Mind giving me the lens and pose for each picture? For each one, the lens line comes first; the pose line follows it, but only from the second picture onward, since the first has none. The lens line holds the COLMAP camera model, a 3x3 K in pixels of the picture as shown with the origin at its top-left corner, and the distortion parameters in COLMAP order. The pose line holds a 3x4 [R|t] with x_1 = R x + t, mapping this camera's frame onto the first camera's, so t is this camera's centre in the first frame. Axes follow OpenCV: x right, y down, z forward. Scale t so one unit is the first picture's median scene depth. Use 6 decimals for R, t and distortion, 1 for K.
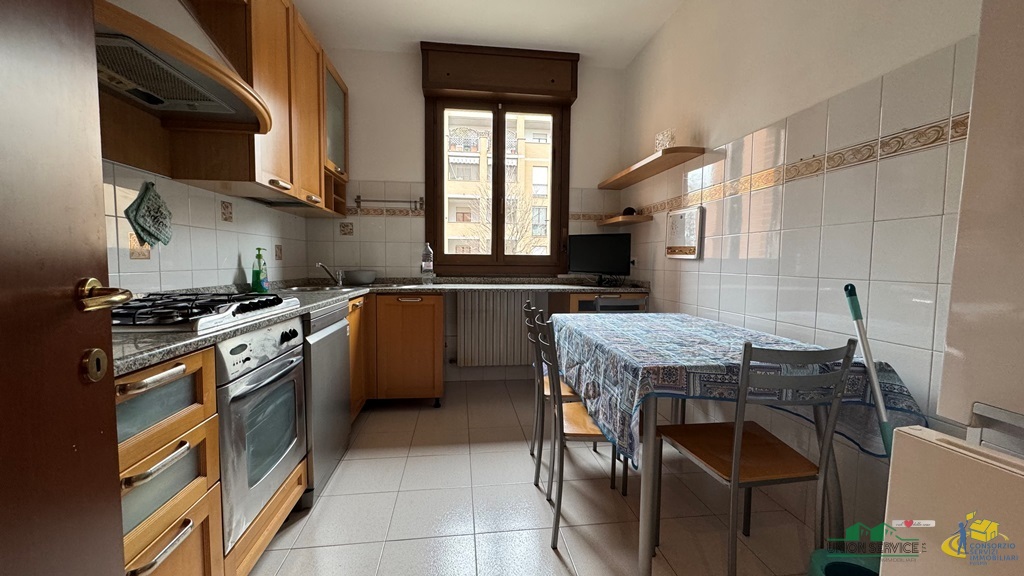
lens RADIAL K [[407.6, 0, 512.0], [0, 407.6, 288.0], [0, 0, 1]] dist [-0.001726, -0.000324]
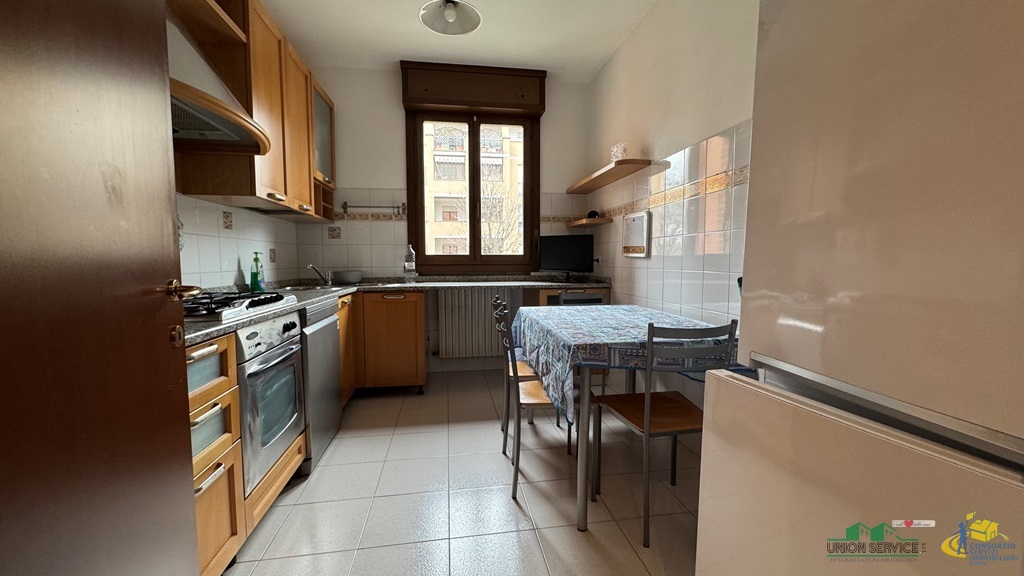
lens RADIAL K [[407.6, 0, 512.0], [0, 407.6, 288.0], [0, 0, 1]] dist [-0.001726, -0.000324]
pose [[0.999506, -0.014447, 0.027904, 0.048185], [0.014309, 0.999884, 0.005125, 0.004335], [-0.027975, -0.004723, 0.999597, -0.139549]]
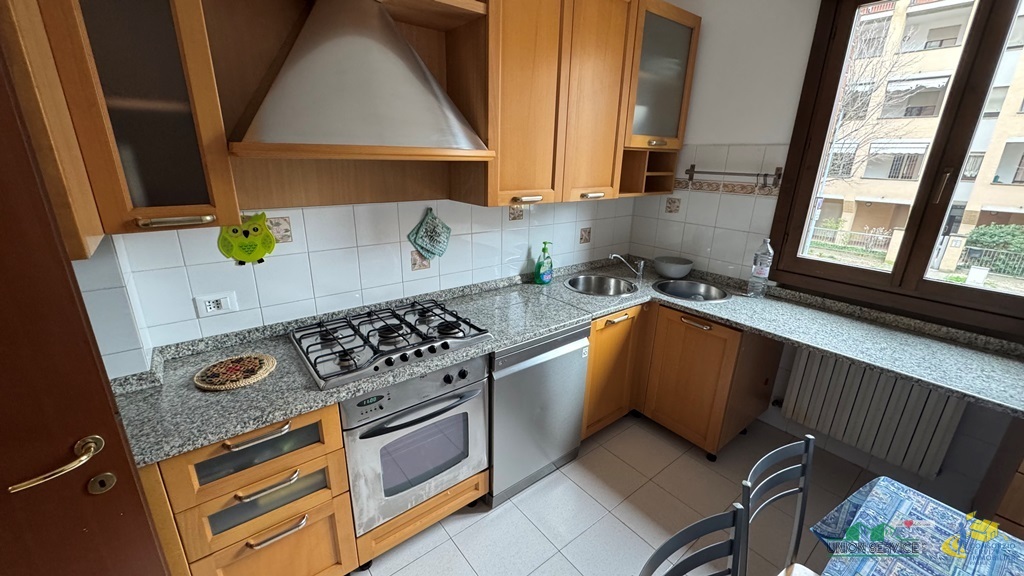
lens RADIAL K [[407.6, 0, 512.0], [0, 407.6, 288.0], [0, 0, 1]] dist [-0.001726, -0.000324]
pose [[0.511407, 0.270070, -0.815797, 0.217120], [-0.071264, 0.959390, 0.272932, -0.267756], [0.856379, -0.081442, 0.509885, 0.396567]]
